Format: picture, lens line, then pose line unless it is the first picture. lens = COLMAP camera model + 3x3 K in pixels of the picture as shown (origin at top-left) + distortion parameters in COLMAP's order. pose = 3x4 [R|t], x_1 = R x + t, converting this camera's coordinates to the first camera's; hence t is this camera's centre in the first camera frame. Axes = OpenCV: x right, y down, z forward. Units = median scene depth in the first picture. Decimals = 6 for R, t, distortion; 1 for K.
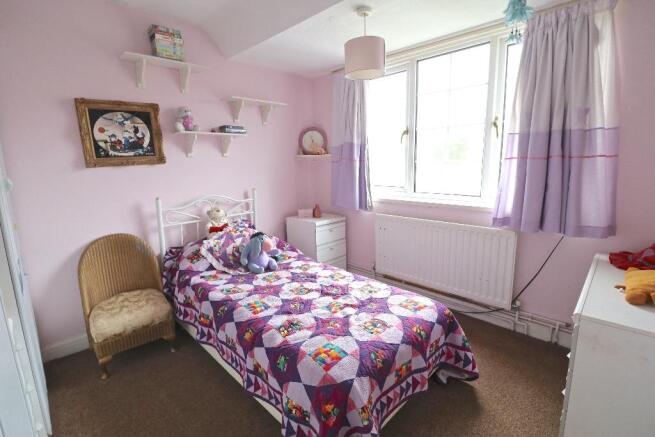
lens RADIAL K [[308.5, 0, 325.0], [0, 308.5, 216.6], [0, 0, 1]] dist [-0.001457, -0.000567]
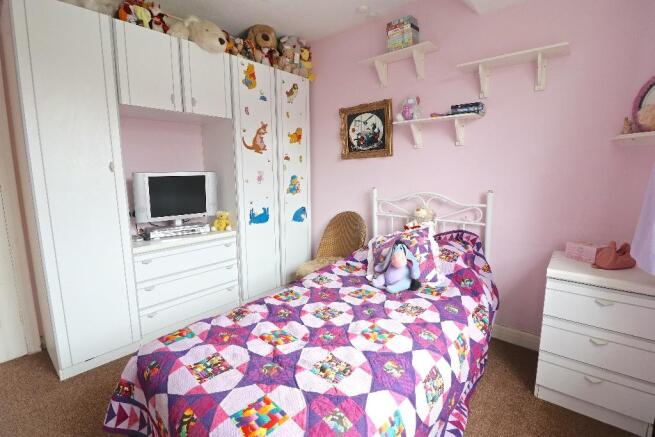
lens RADIAL K [[308.5, 0, 324.3], [0, 308.5, 219.9], [0, 0, 1]] dist [-0.001457, -0.000567]
pose [[0.052679, 0.183028, -0.981695, 0.575839], [-0.167989, 0.970675, 0.171959, -0.111495], [0.984380, 0.155855, 0.081881, 0.790077]]
